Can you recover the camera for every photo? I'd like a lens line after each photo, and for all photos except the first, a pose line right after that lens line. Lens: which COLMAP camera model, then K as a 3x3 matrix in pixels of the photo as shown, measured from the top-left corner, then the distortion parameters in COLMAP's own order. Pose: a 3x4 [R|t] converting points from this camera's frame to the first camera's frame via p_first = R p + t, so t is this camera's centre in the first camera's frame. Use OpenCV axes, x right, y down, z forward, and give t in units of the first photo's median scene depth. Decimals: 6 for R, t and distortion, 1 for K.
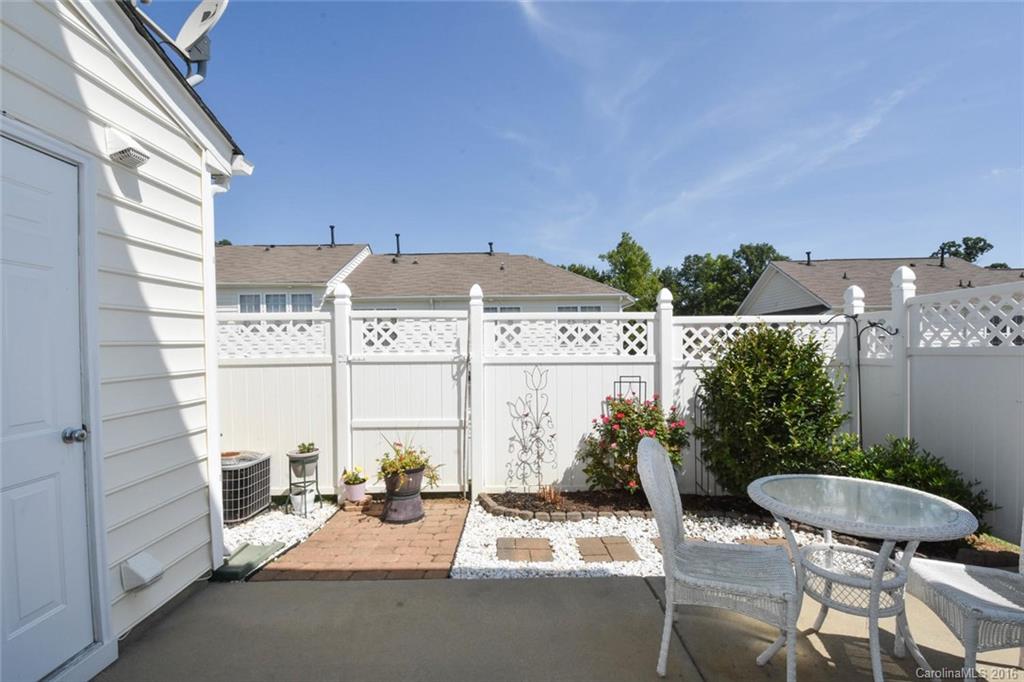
lens RADIAL K [[456.6, 0, 512.0], [0, 456.6, 341.0], [0, 0, 1]] dist [0.000767, -0.000270]
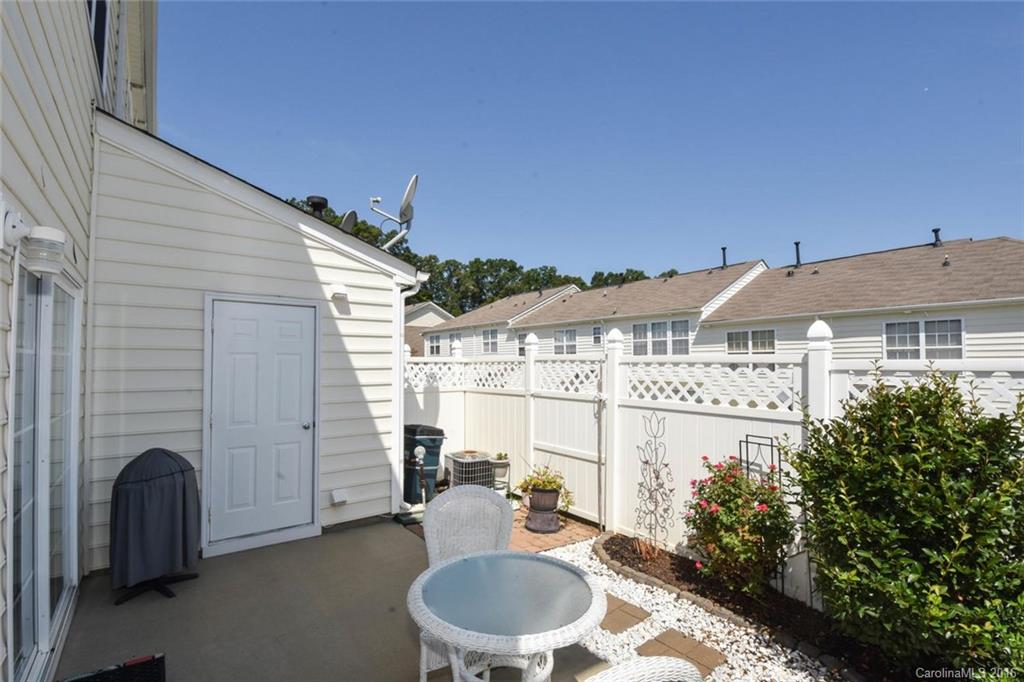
lens RADIAL K [[459.6, 0, 512.0], [0, 459.6, 341.0], [0, 0, 1]] dist [0.031513, -0.000147]
pose [[0.607313, -0.028876, -0.793938, 0.671653], [-0.001980, 0.999281, -0.037859, -0.059549], [0.794460, 0.024564, 0.606819, 0.177130]]
